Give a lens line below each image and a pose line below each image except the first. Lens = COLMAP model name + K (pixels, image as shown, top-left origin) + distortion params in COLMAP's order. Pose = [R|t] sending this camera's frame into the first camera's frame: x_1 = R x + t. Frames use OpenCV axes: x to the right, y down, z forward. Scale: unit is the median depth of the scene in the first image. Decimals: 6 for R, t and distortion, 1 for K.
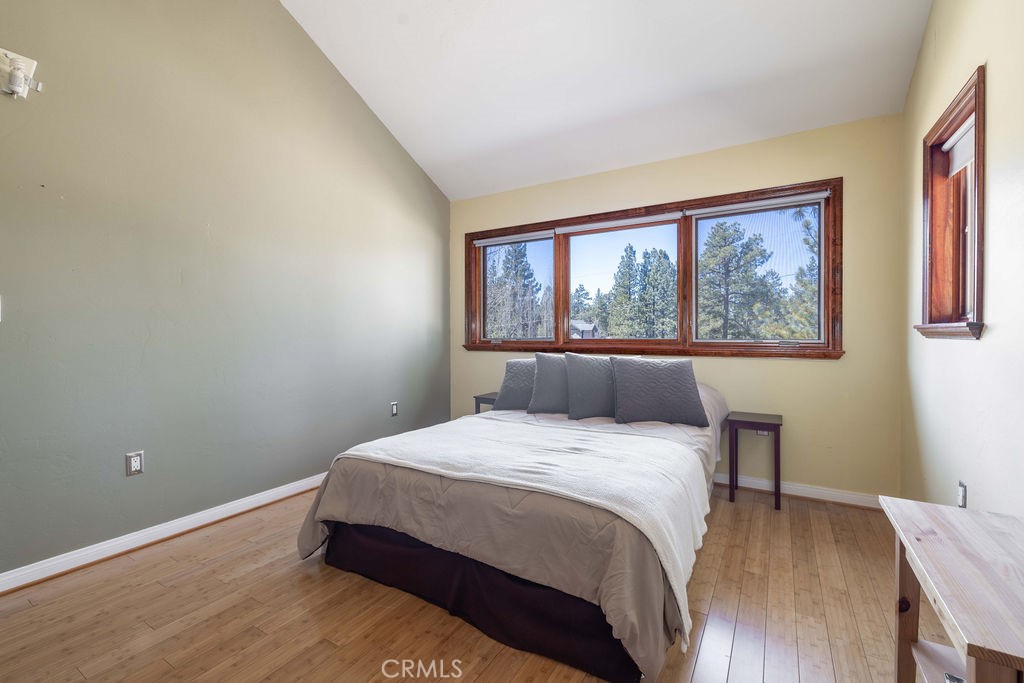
lens RADIAL K [[442.2, 0, 488.0], [0, 442.2, 332.6], [0, 0, 1]] dist [0.000542, -0.000097]
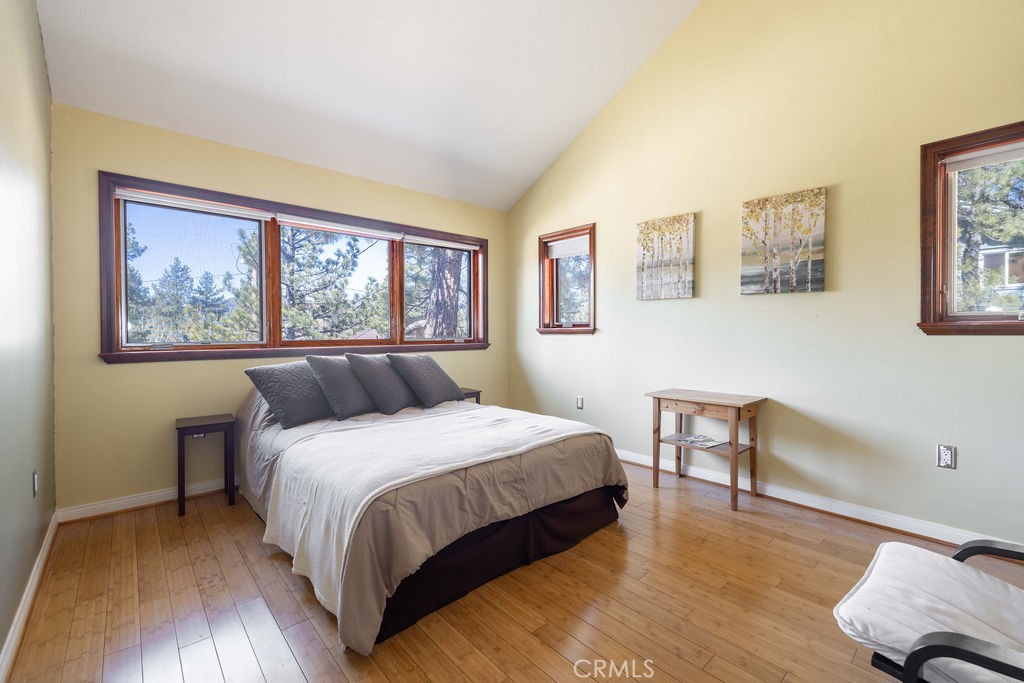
lens RADIAL K [[437.7, 0, 512.0], [0, 437.7, 341.5], [0, 0, 1]] dist [-0.001505, -0.000183]
pose [[0.263370, -0.018199, 0.964523, -0.741150], [0.002067, 0.999830, 0.018301, 0.004029], [-0.964693, -0.002826, 0.263363, 0.436912]]
